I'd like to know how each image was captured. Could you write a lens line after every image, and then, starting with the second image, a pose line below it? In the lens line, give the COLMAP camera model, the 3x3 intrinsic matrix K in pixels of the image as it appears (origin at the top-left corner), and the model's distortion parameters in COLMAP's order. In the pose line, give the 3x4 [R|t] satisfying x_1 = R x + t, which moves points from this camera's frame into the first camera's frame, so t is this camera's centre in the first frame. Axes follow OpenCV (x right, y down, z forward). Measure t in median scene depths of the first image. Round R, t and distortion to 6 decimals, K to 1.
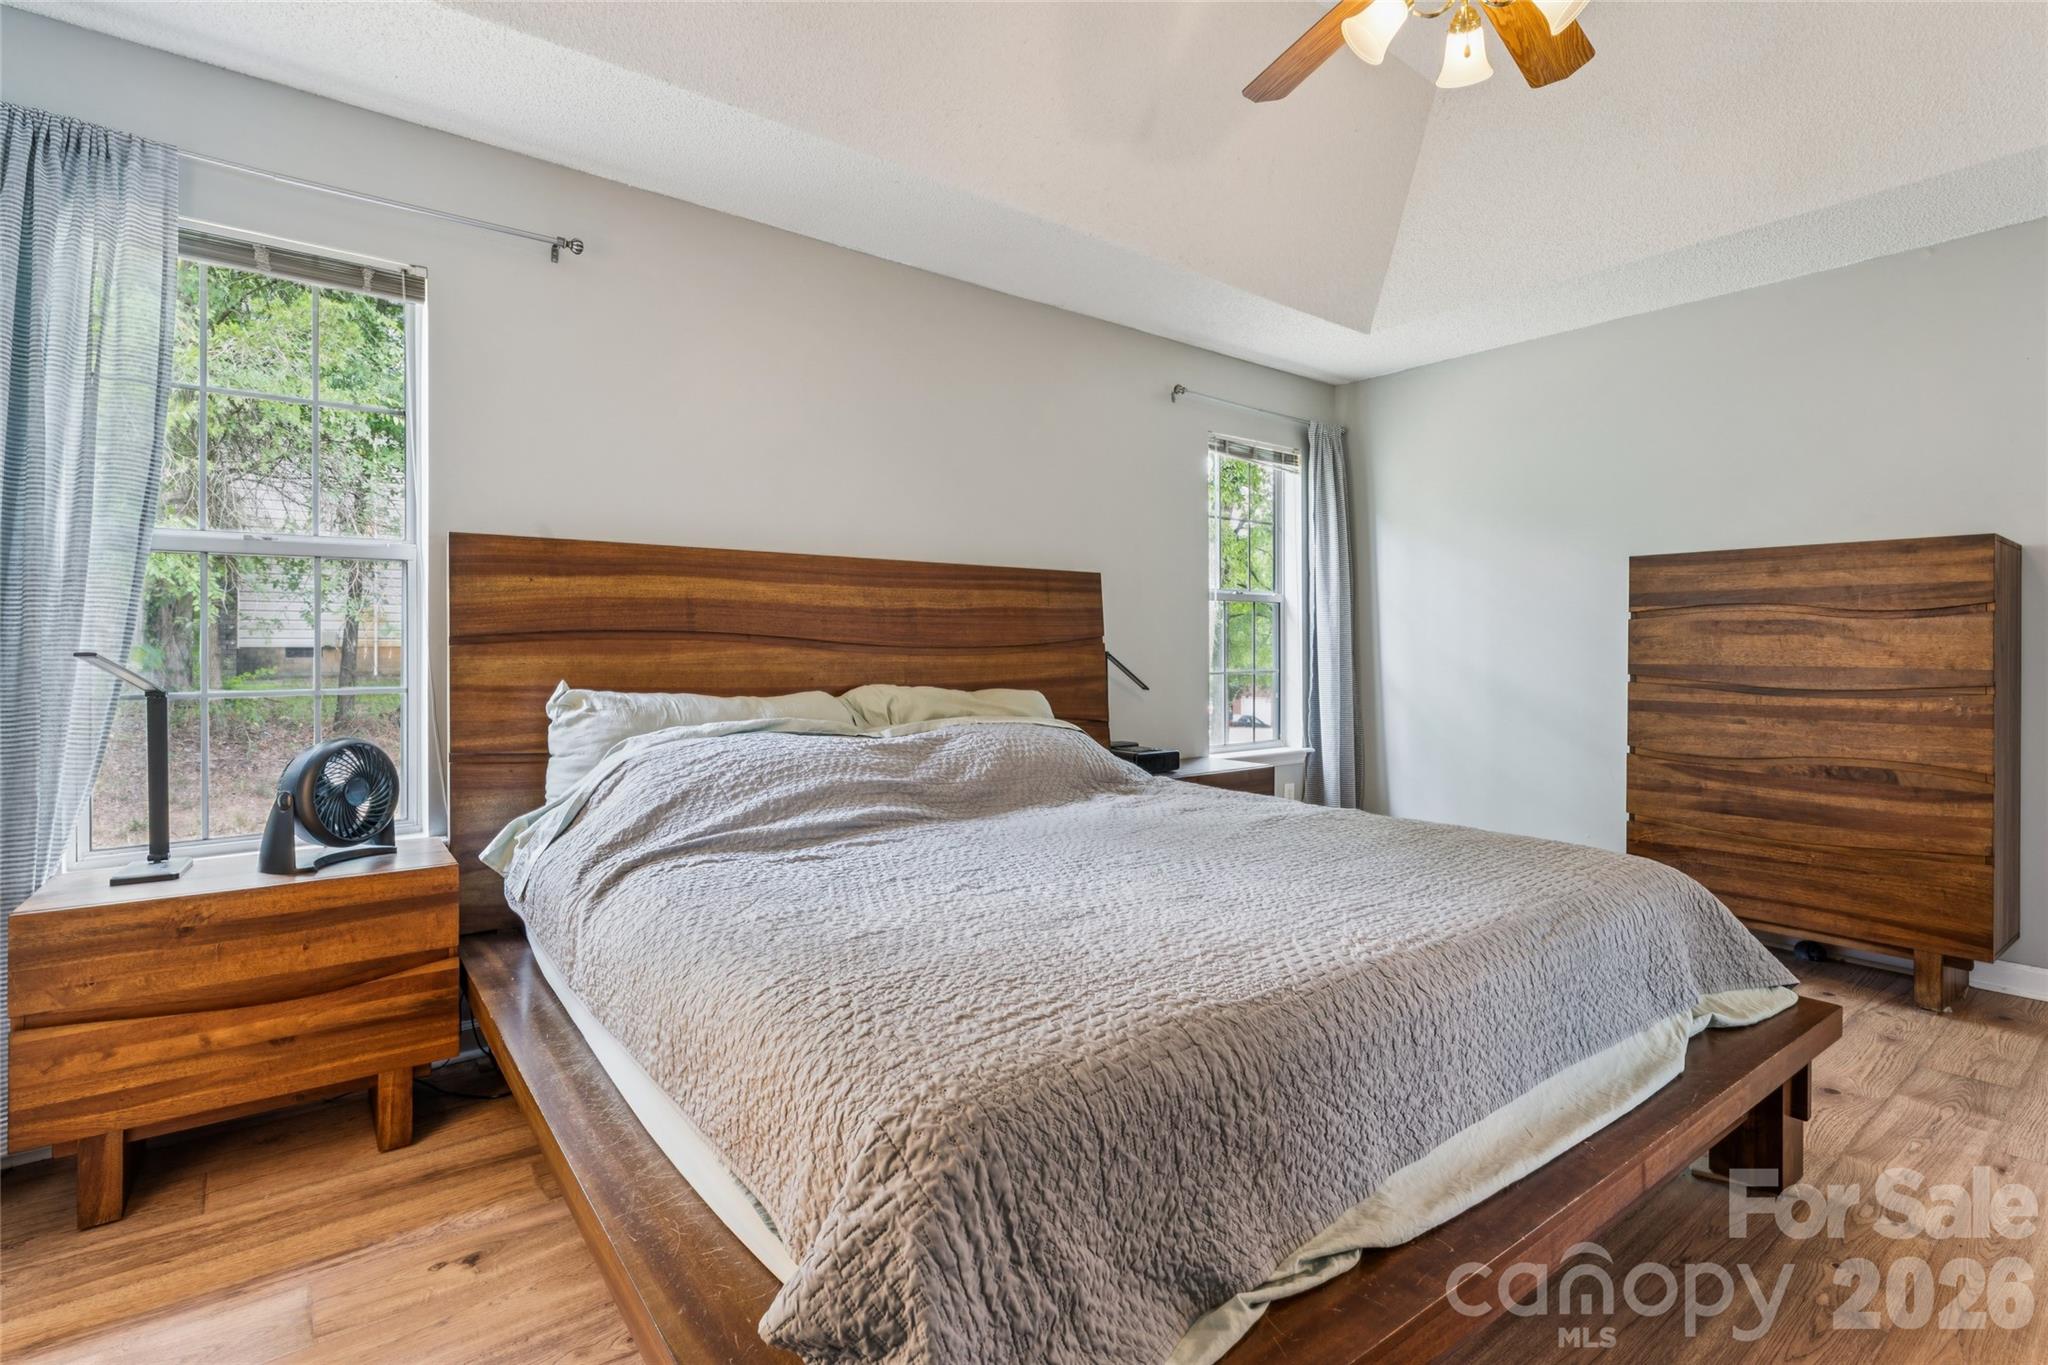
lens RADIAL K [[974.9, 0, 1024.4], [0, 974.9, 666.8], [0, 0, 1]] dist [0.001499, 0.000491]
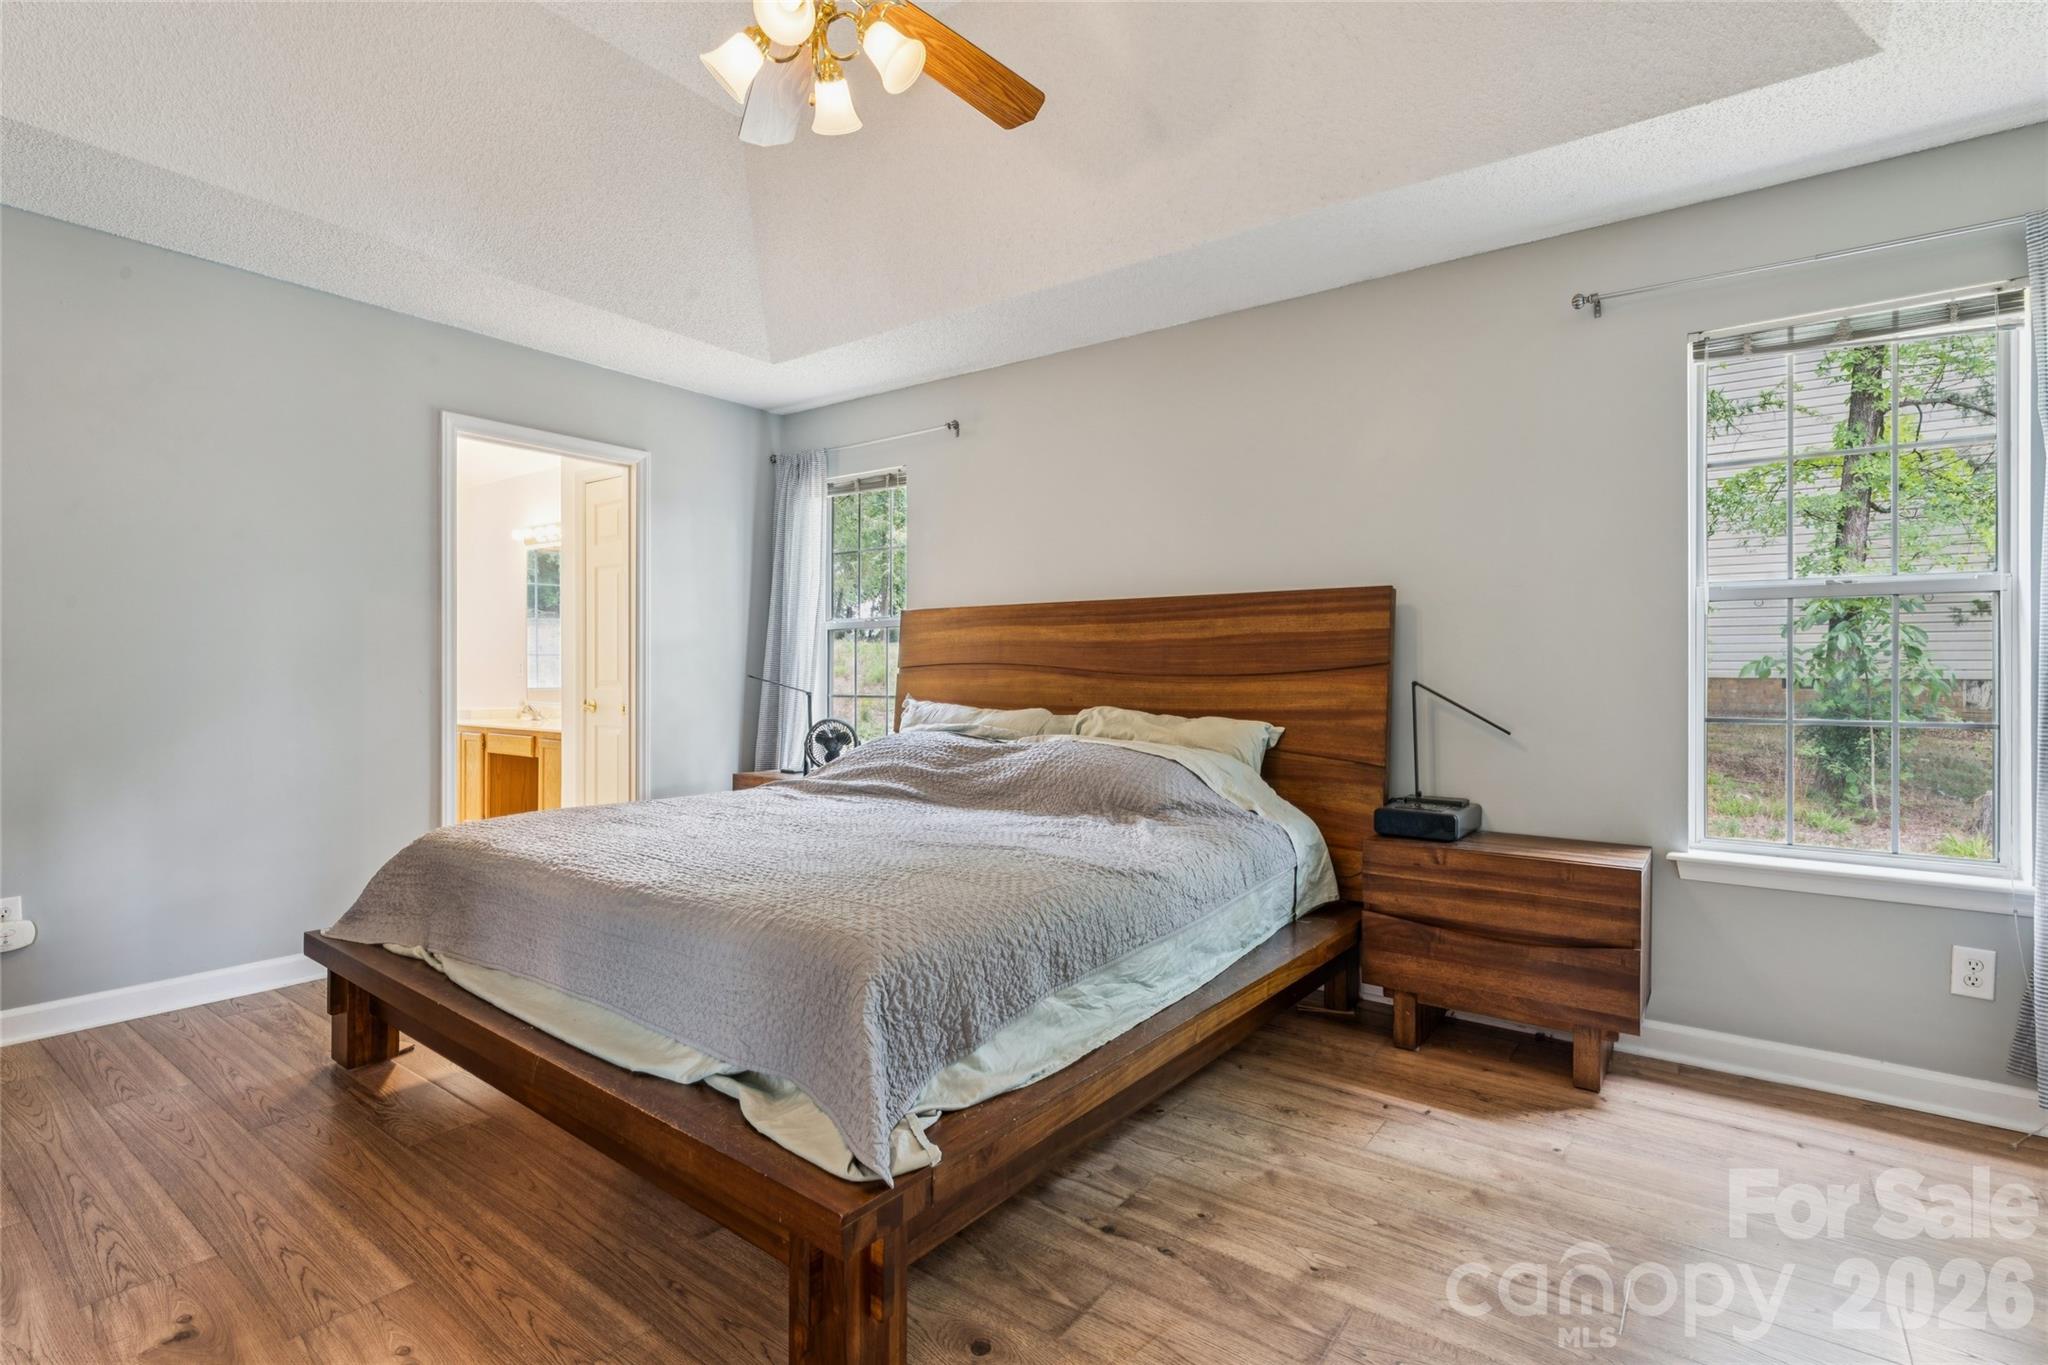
lens RADIAL K [[964.9, 0, 1022.8], [0, 964.9, 684.9], [0, 0, 1]] dist [-0.001600, 0.000177]
pose [[0.261926, 0.012341, -0.965009, 0.898536], [-0.021922, 0.999736, 0.006835, -0.012870], [0.964839, 0.019365, 0.262128, 0.562581]]
